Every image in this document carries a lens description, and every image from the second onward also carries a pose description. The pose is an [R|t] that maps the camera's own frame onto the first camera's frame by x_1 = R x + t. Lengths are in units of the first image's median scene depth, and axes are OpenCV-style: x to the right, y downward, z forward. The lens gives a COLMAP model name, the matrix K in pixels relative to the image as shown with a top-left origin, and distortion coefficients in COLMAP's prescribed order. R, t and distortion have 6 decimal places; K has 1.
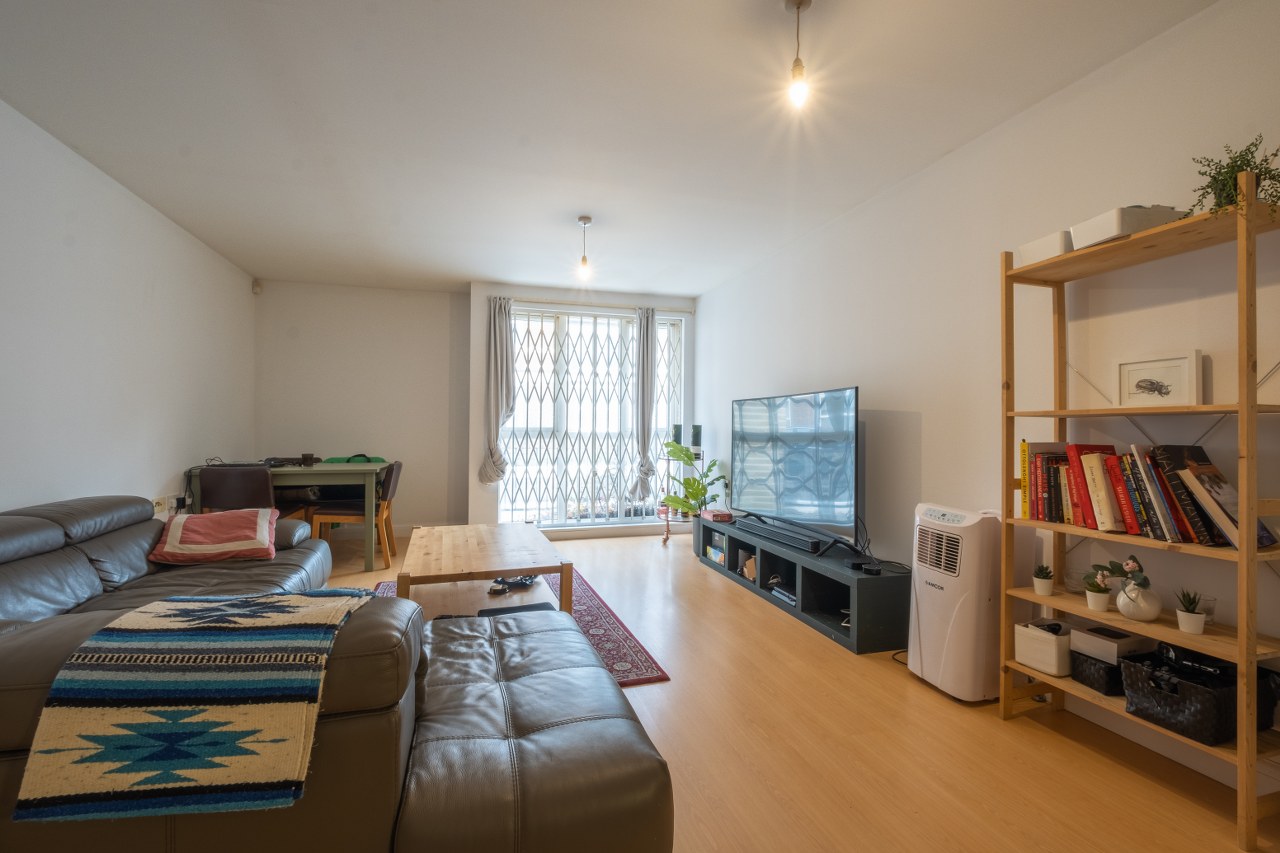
lens RADIAL K [[566.8, 0, 642.0], [0, 566.8, 428.9], [0, 0, 1]] dist [0.001219, -0.000750]
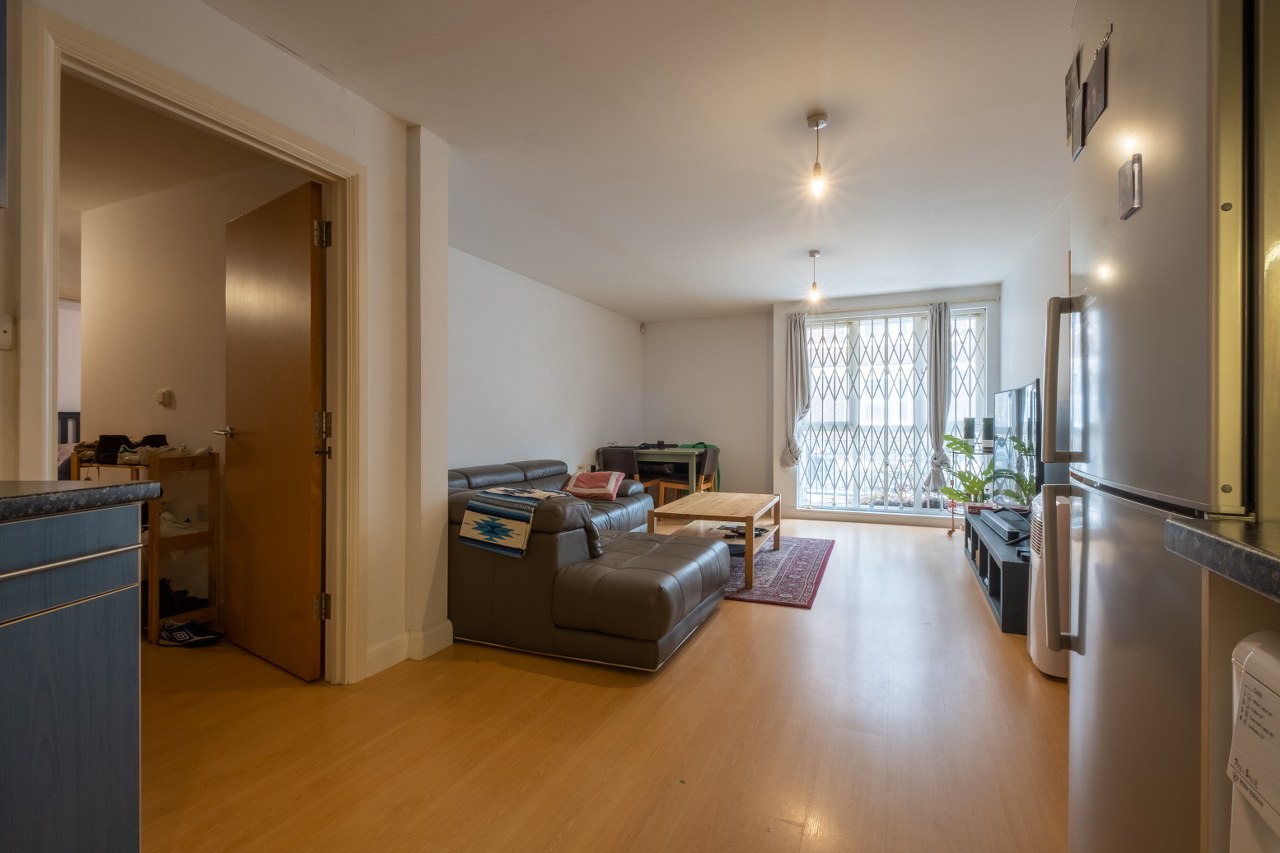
lens RADIAL K [[566.8, 0, 642.0], [0, 566.8, 428.9], [0, 0, 1]] dist [0.001219, -0.000750]
pose [[0.757251, 0.000502, -0.653124, 0.279780], [0.005374, 0.999961, 0.007000, 0.002130], [0.653102, -0.008811, 0.757219, -0.121200]]
